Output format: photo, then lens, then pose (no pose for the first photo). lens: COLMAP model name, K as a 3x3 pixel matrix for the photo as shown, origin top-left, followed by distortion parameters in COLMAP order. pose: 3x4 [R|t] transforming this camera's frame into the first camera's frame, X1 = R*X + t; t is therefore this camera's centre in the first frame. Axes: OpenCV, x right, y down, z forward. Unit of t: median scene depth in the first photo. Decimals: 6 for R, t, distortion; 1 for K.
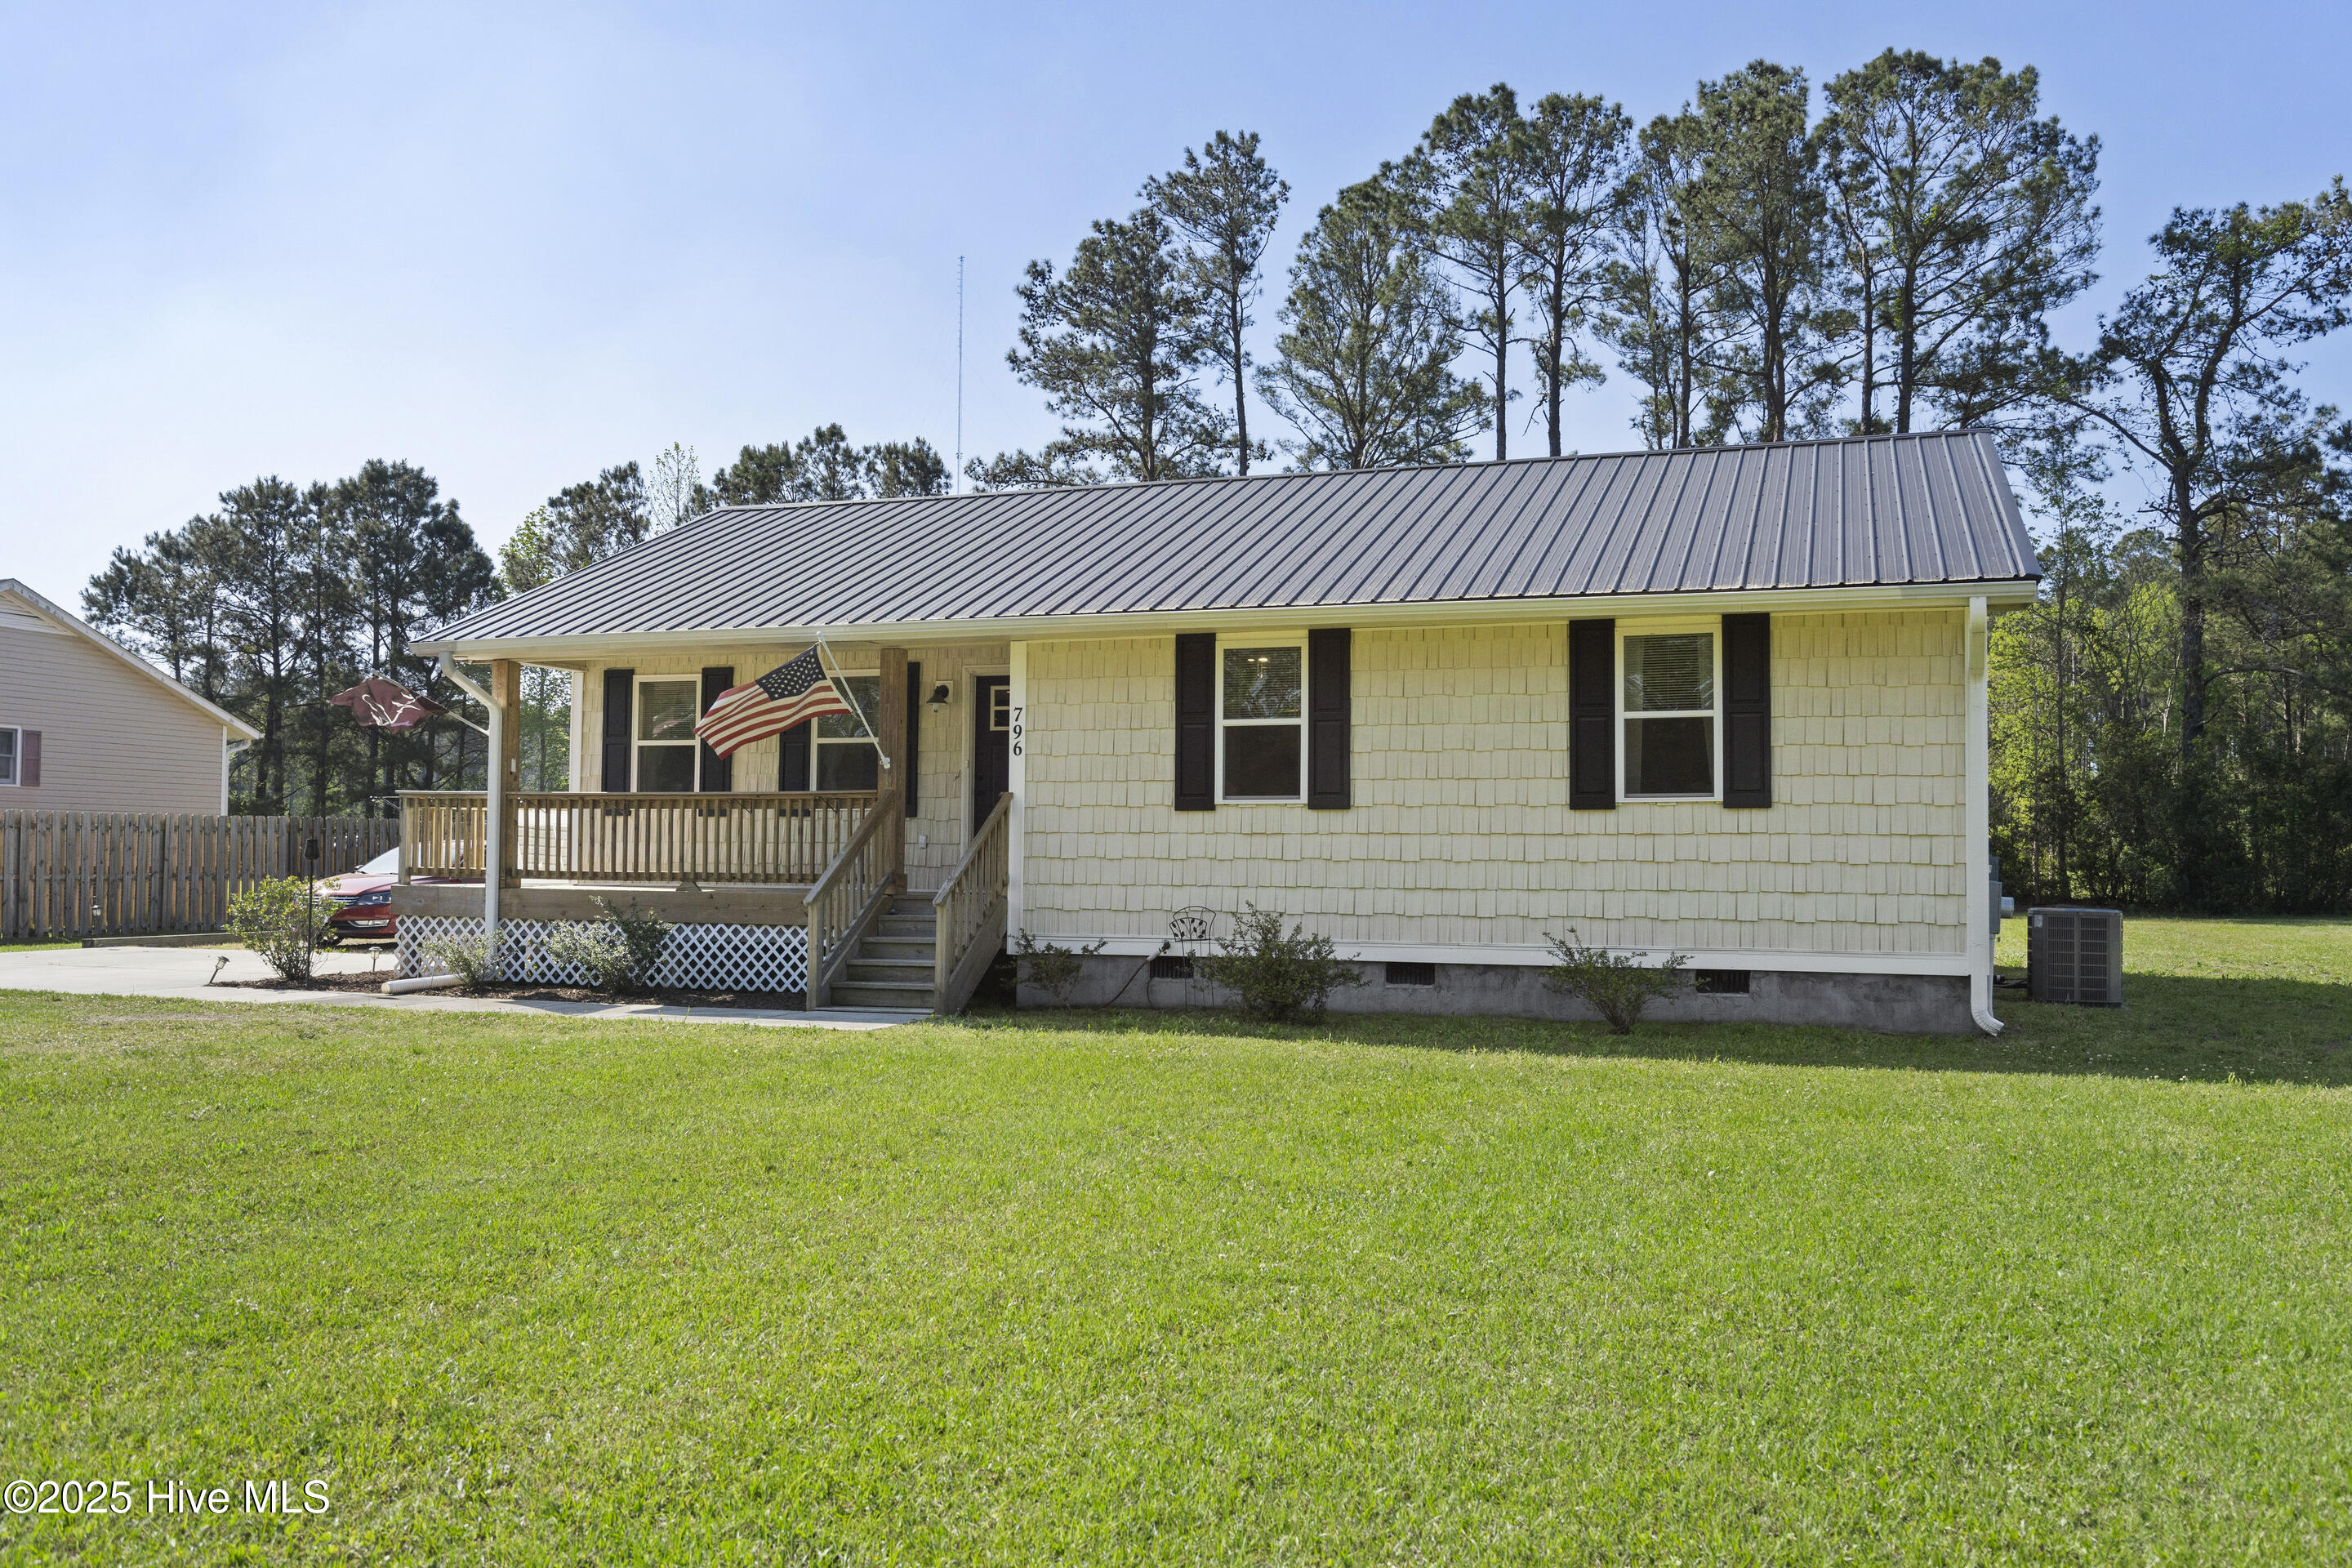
lens RADIAL K [[1853.3, 0, 1114.3], [0, 1853.3, 816.5], [0, 0, 1]] dist [0.007151, 0.009017]
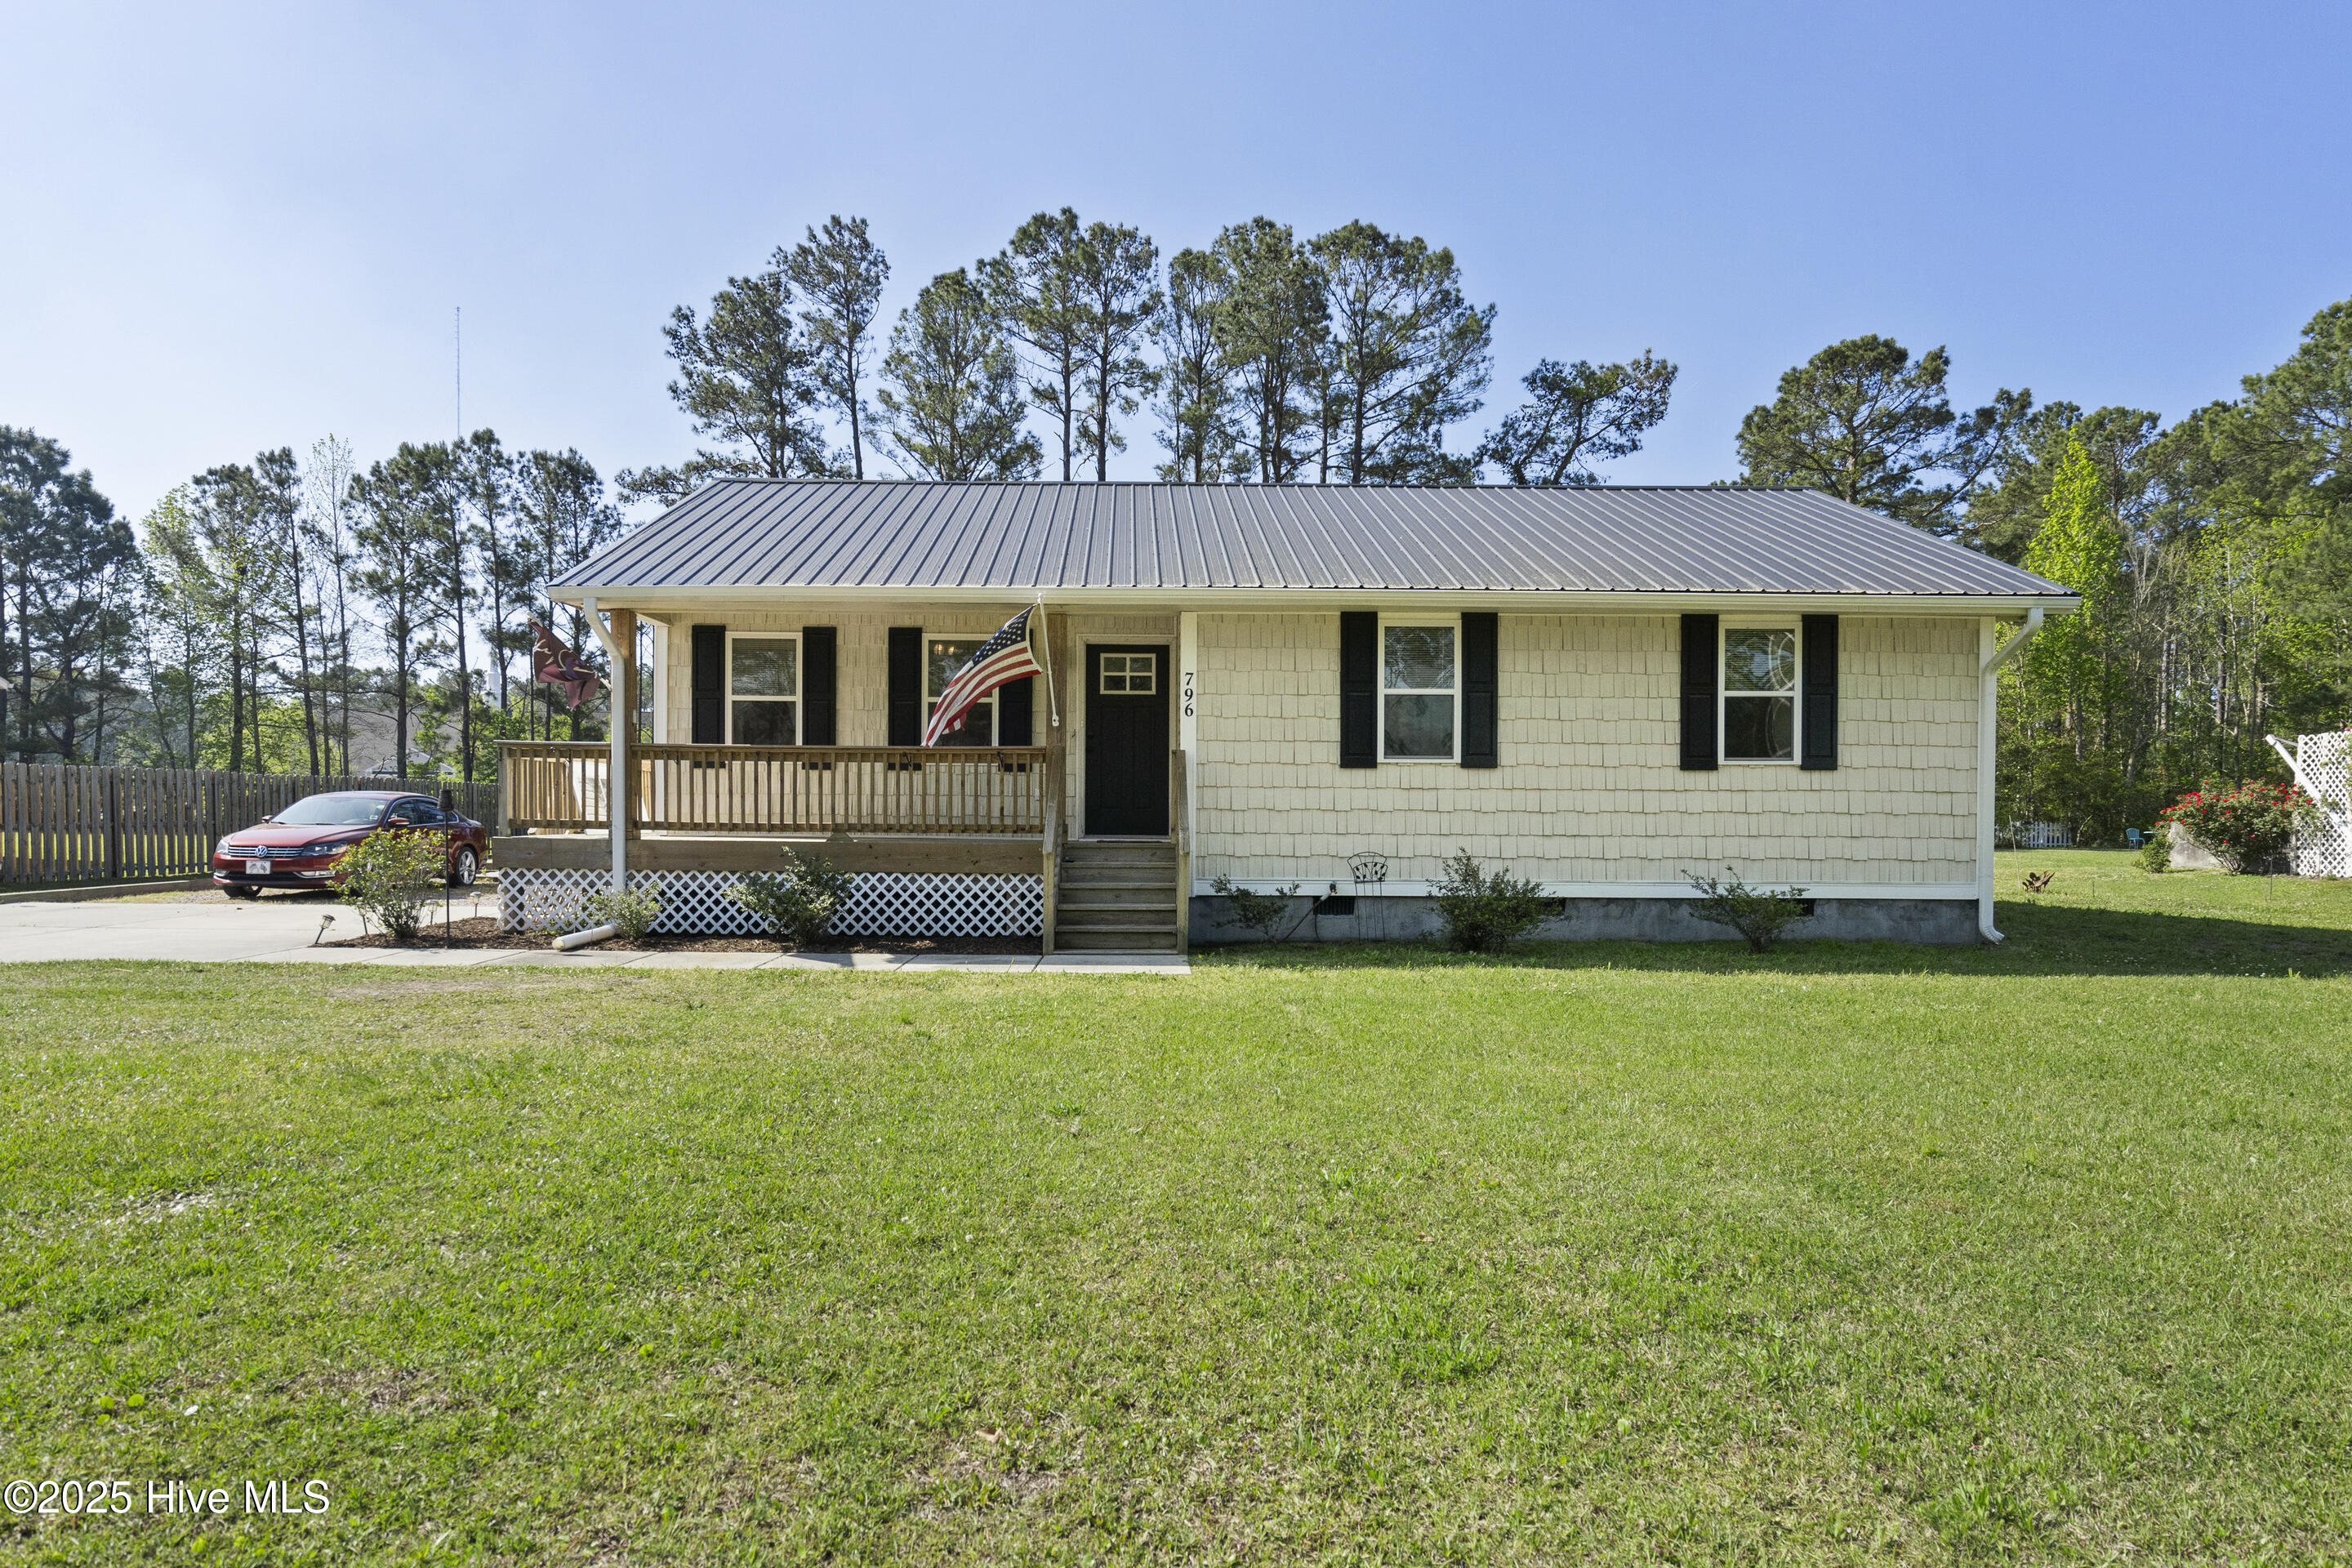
lens RADIAL K [[1381.9, 0, 1088.4], [0, 1381.9, 853.6], [0, 0, 1]] dist [-0.003962, 0.005130]
pose [[0.944463, -0.011249, 0.328424, -0.317865], [-0.007617, 0.998396, 0.056100, 0.002351], [-0.328529, -0.055486, 0.942863, 0.200537]]
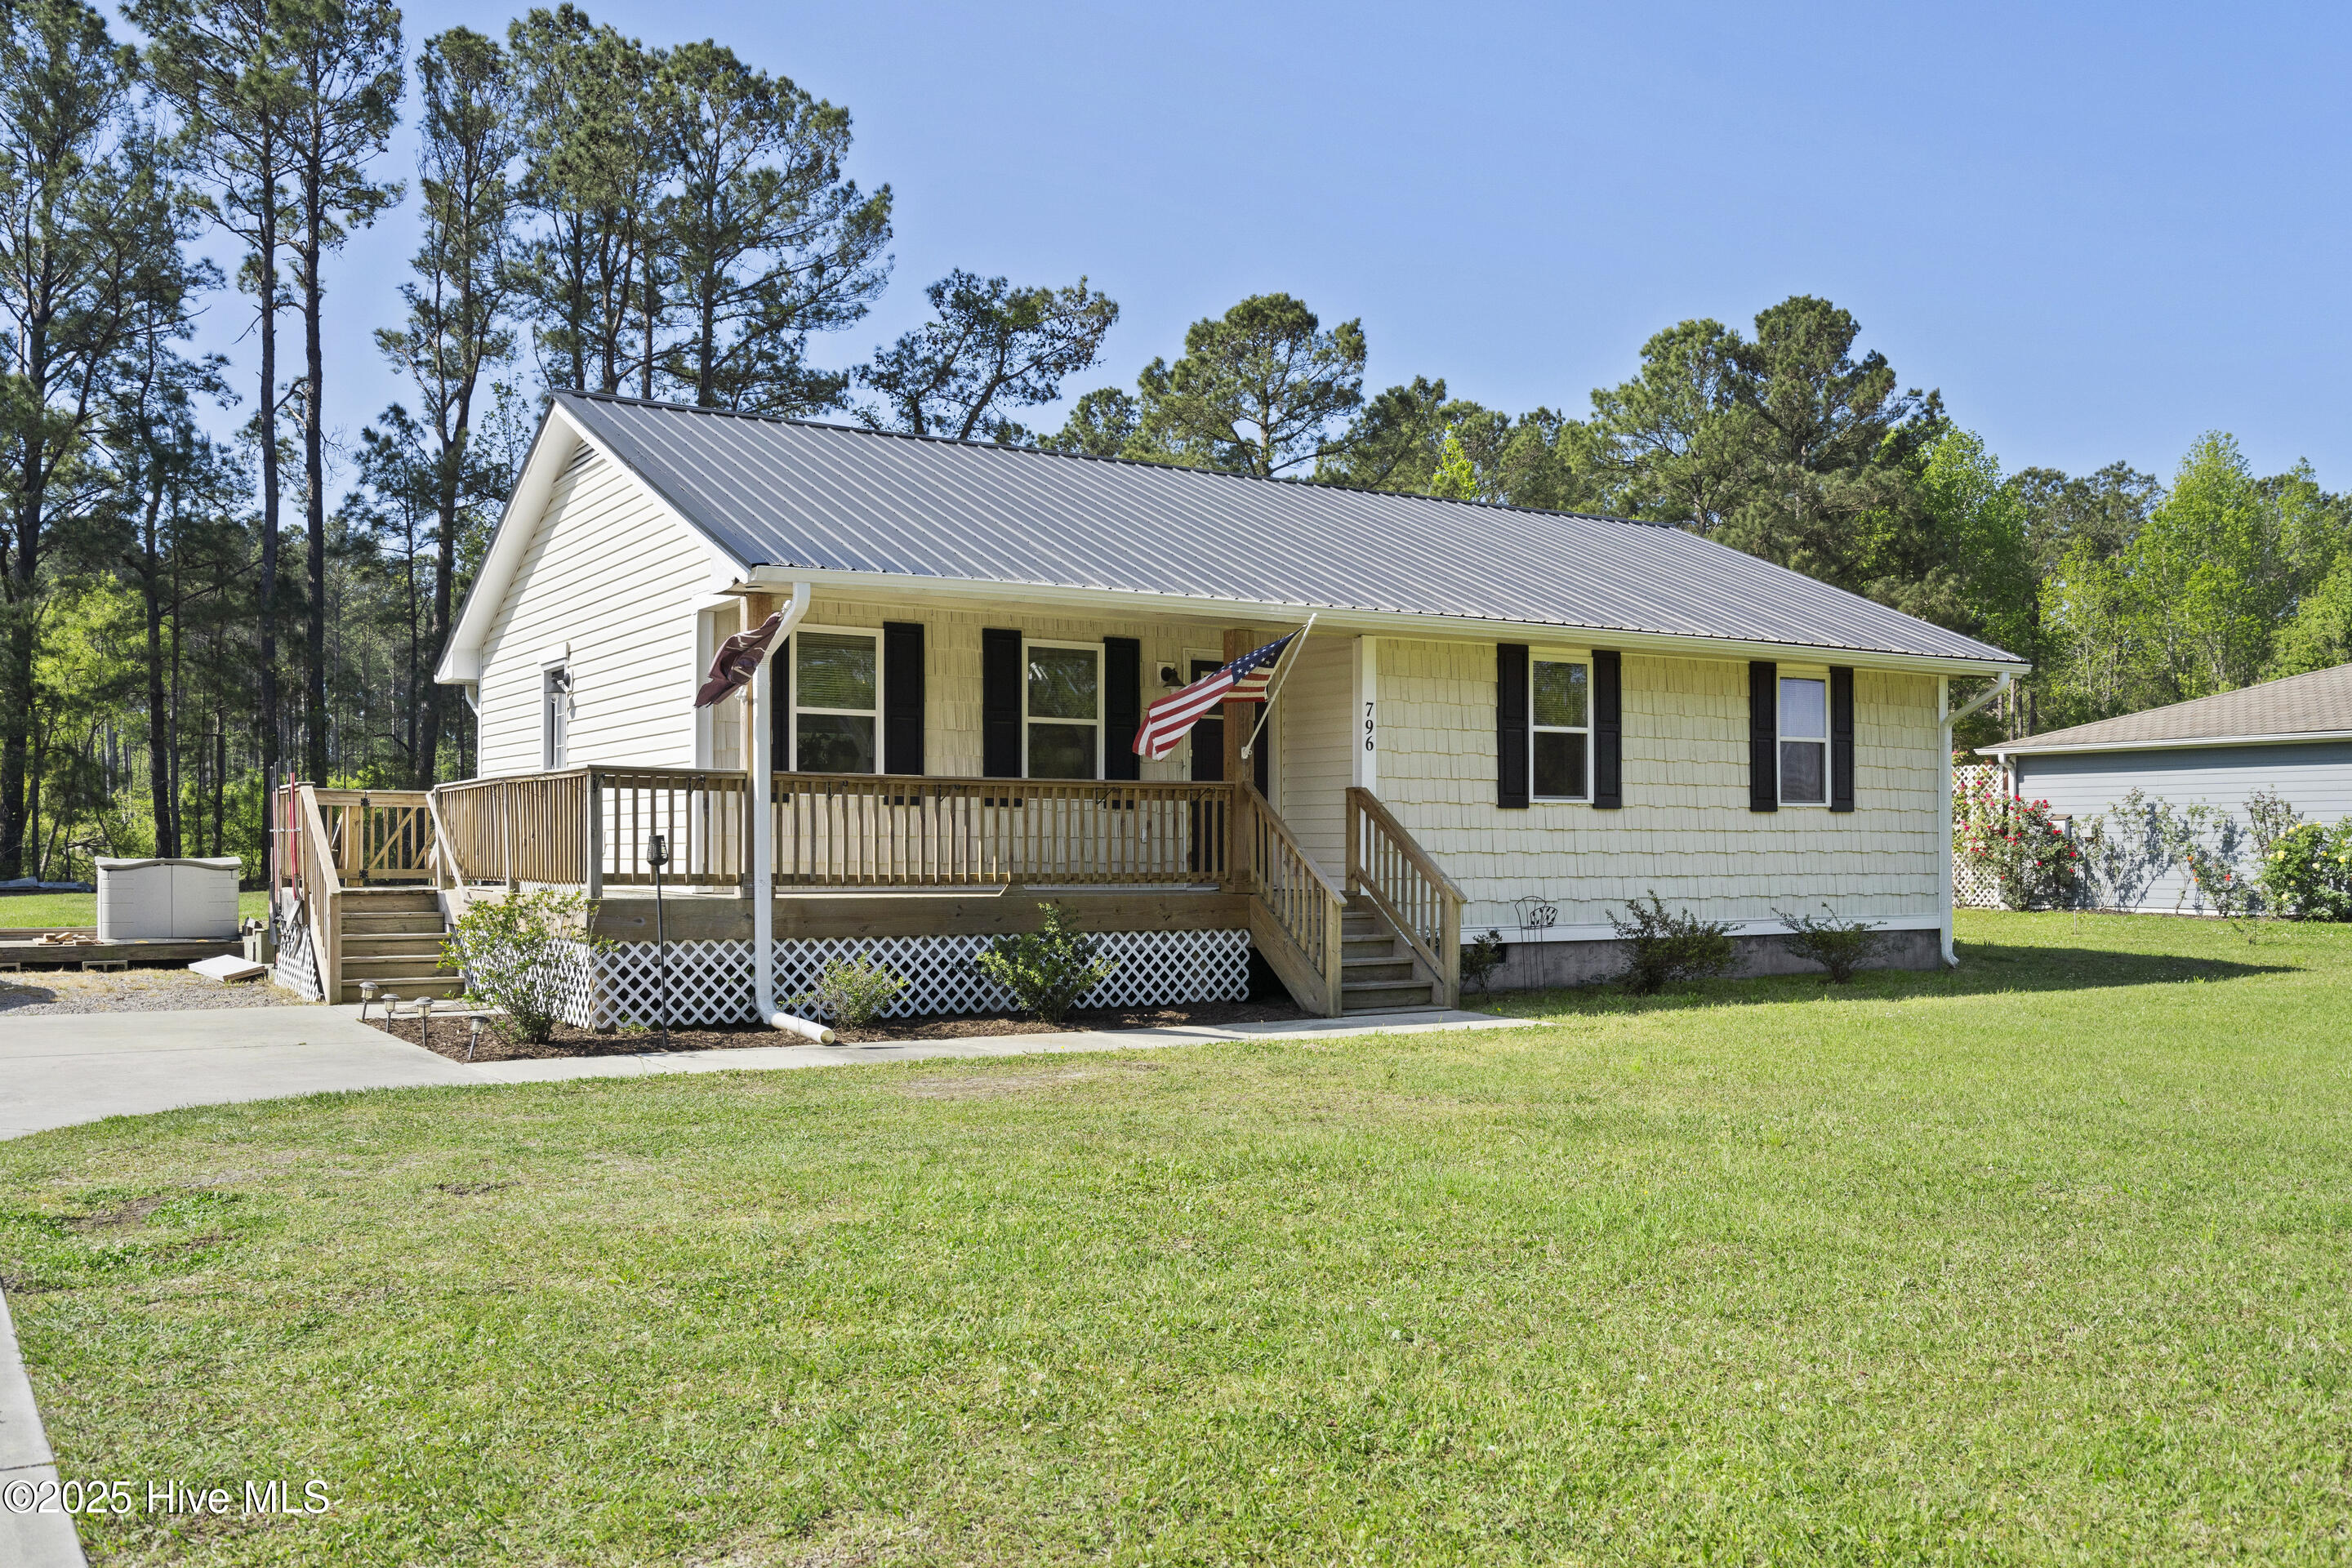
lens RADIAL K [[2024.6, 0, 1146.9], [0, 2024.6, 843.7], [0, 0, 1]] dist [0.002894, 0.004397]
pose [[0.625640, -0.004606, 0.780098, -0.819159], [-0.013314, 0.999774, 0.016581, 0.000686], [-0.779998, -0.020760, 0.625437, 0.343355]]
